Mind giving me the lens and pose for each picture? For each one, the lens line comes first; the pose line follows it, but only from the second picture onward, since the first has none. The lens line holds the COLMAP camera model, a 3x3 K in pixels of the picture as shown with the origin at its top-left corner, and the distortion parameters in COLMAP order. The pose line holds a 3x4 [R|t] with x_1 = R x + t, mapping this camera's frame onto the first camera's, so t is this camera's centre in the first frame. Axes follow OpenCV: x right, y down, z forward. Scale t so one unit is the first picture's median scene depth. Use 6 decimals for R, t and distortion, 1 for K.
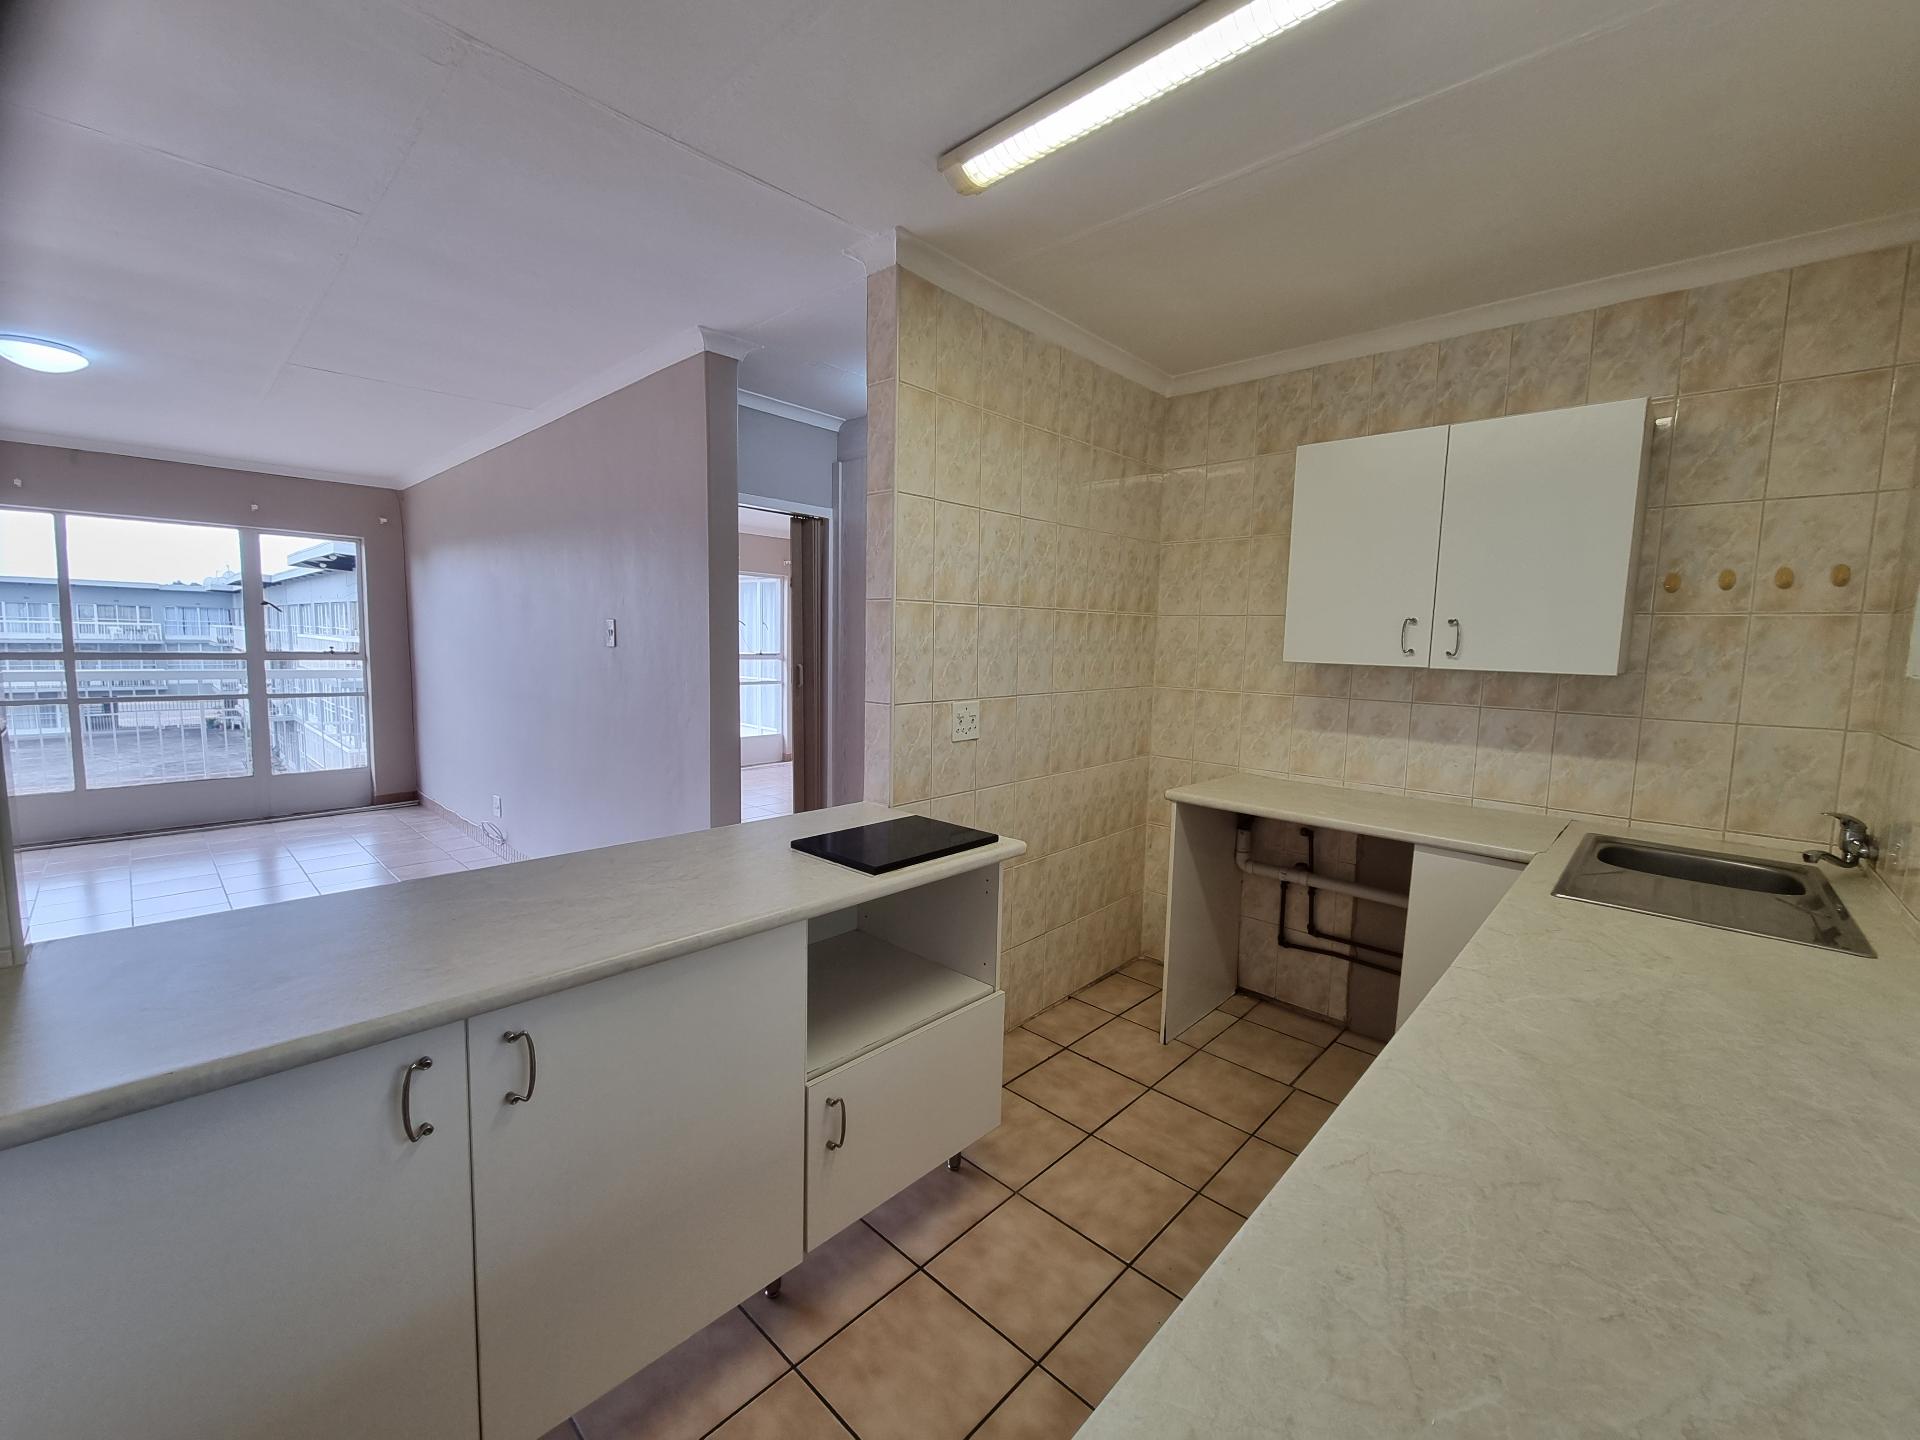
lens RADIAL K [[783.7, 0, 979.7], [0, 783.7, 722.2], [0, 0, 1]] dist [0.004762, -0.003318]
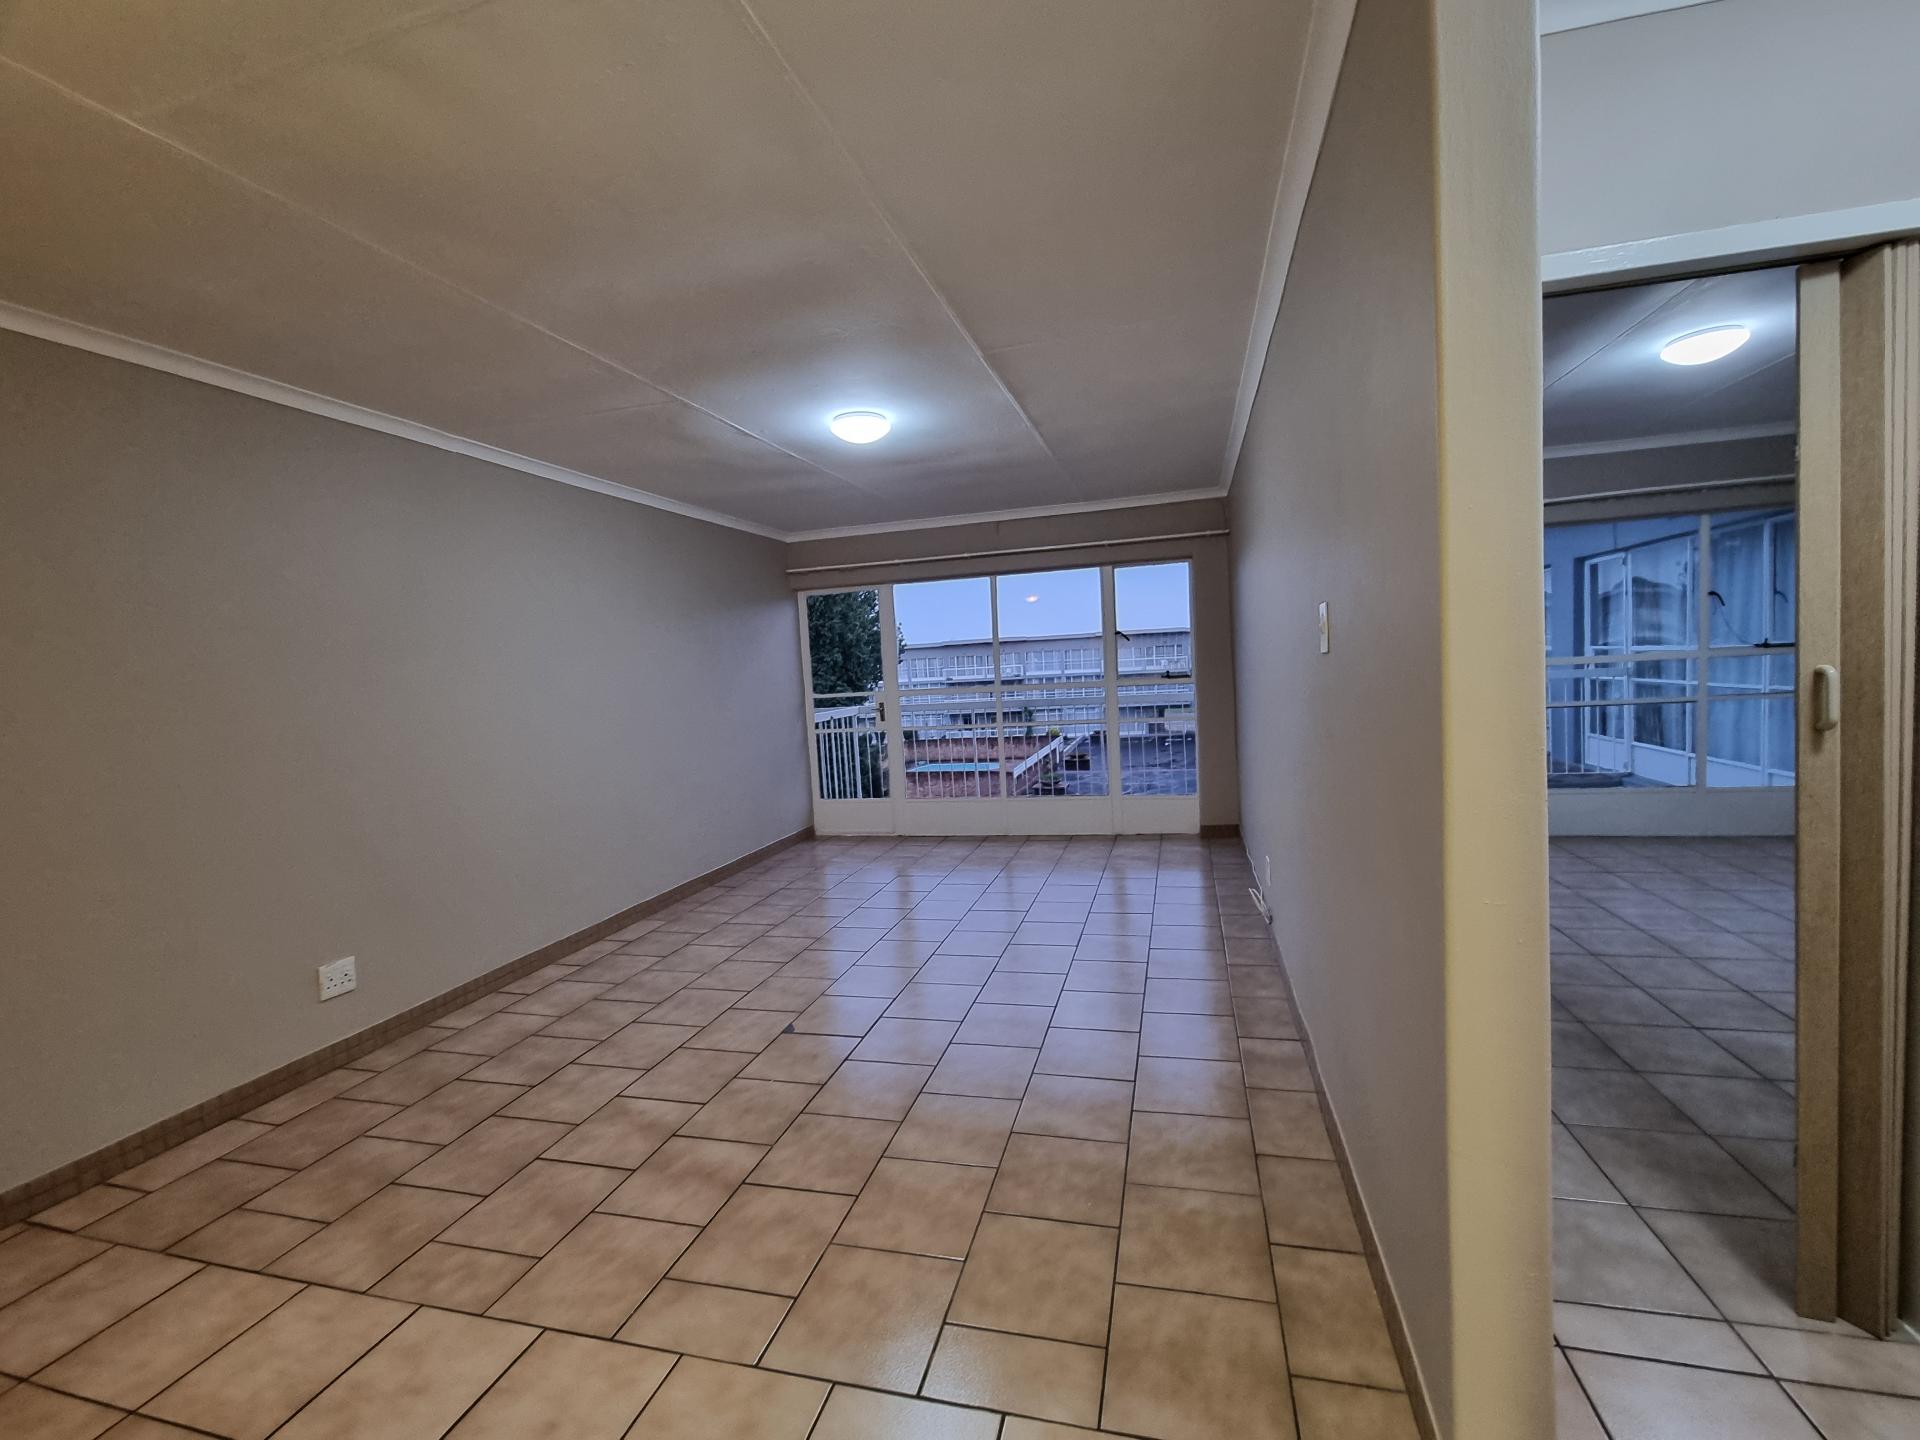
lens RADIAL K [[783.7, 0, 980.0], [0, 783.7, 719.8], [0, 0, 1]] dist [0.004762, -0.003318]
pose [[0.470427, 0.007078, -0.882410, -0.020417], [-0.020930, 0.999776, -0.003139, -0.008865], [0.882190, 0.019946, 0.470470, 0.108925]]
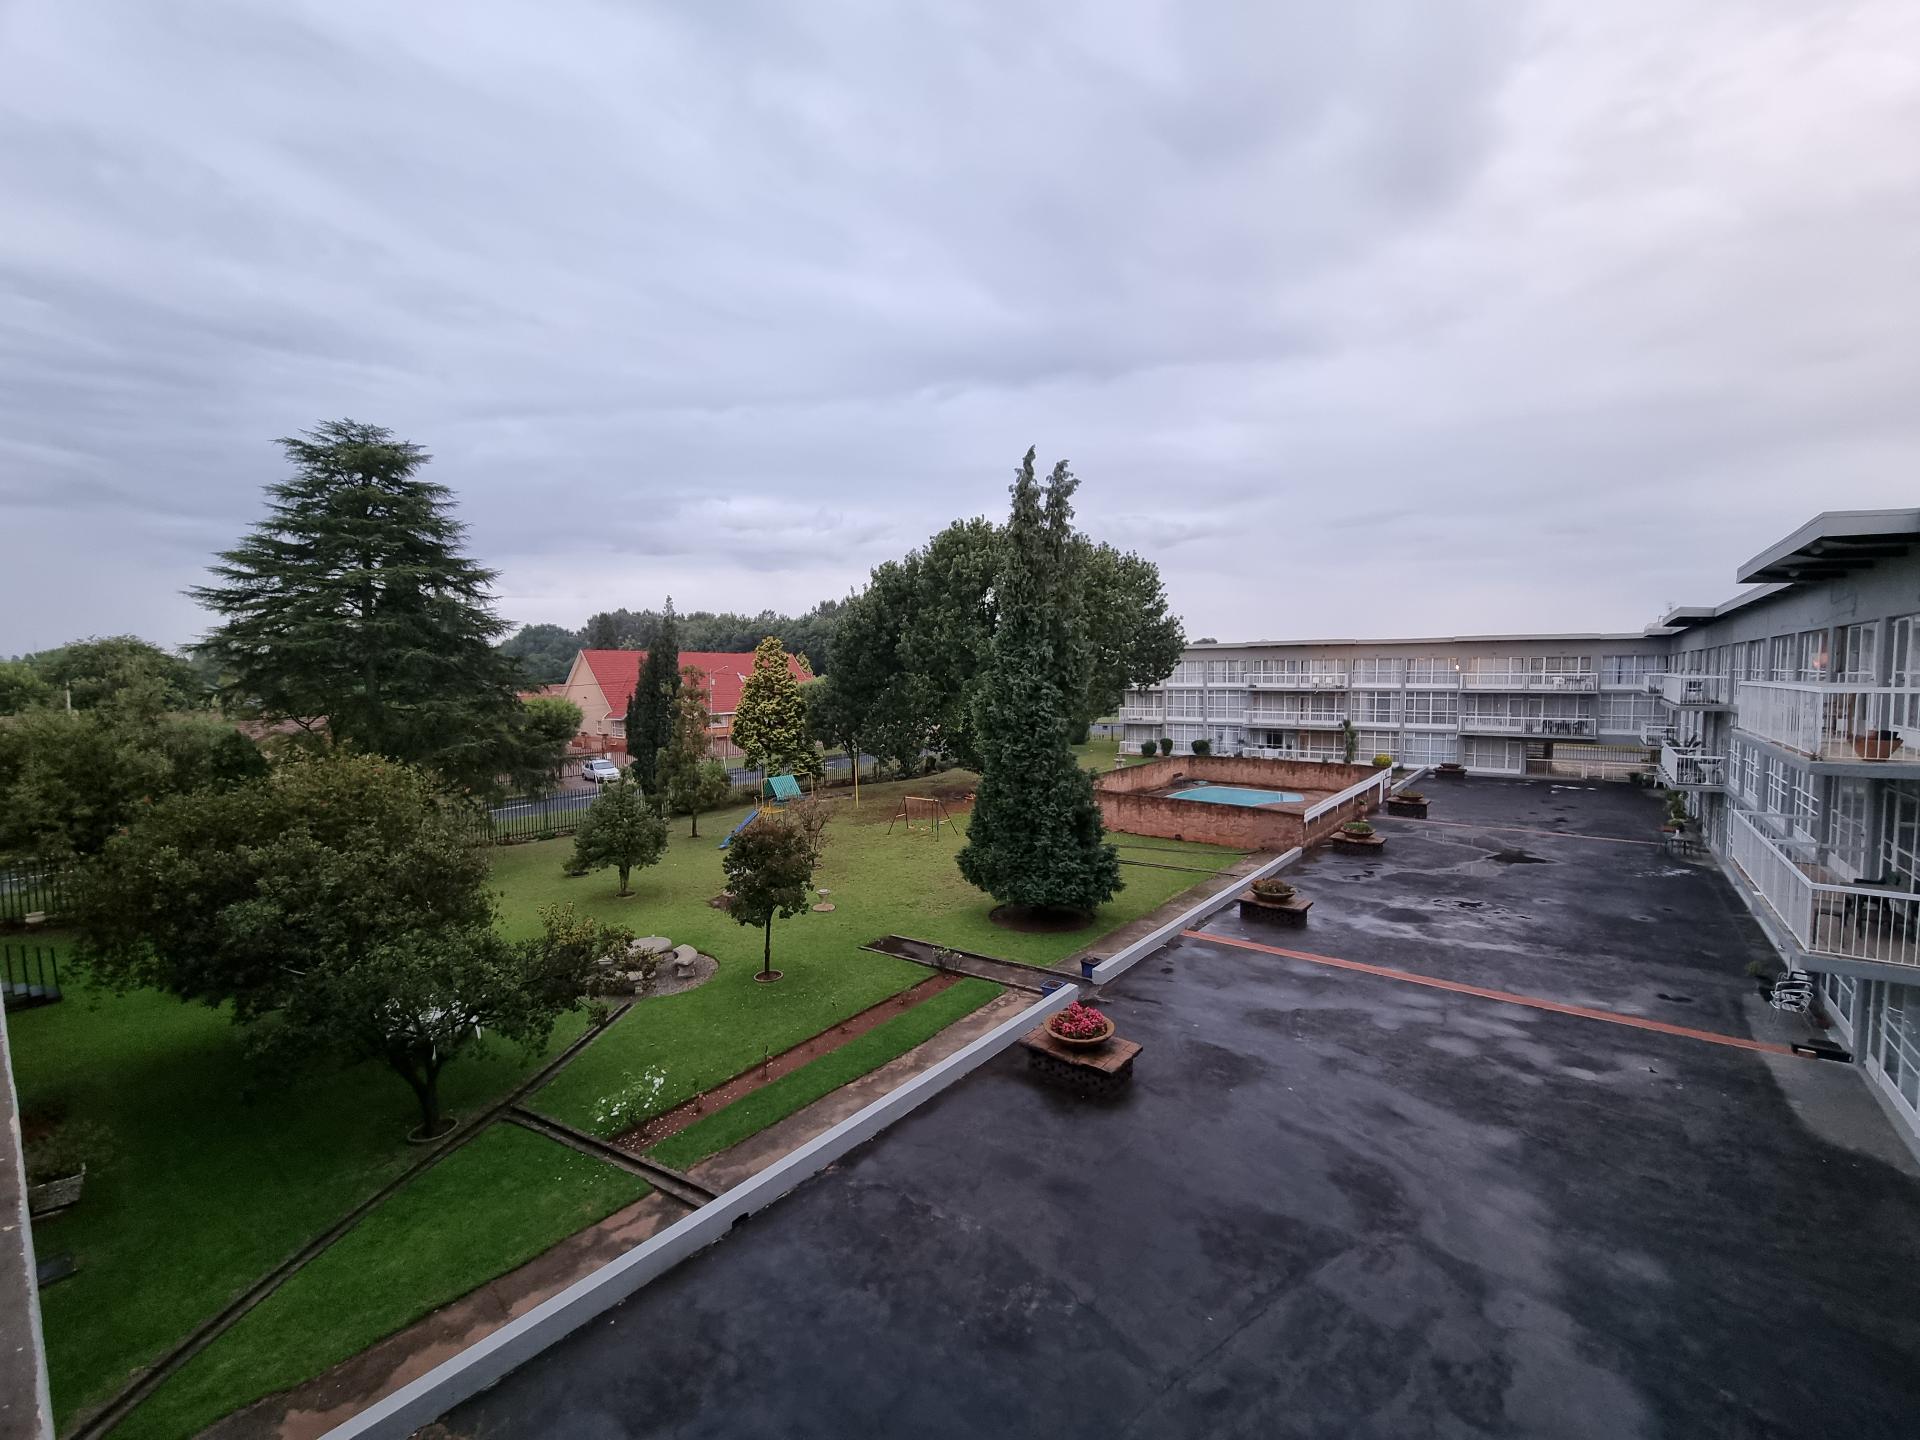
lens RADIAL K [[783.7, 0, 980.2], [0, 783.7, 719.6], [0, 0, 1]] dist [0.004762, -0.003318]
pose [[0.087465, 0.028655, -0.995755, -0.328997], [-0.092380, 0.995512, 0.020534, -0.042286], [0.991875, 0.090192, 0.089719, 0.380679]]
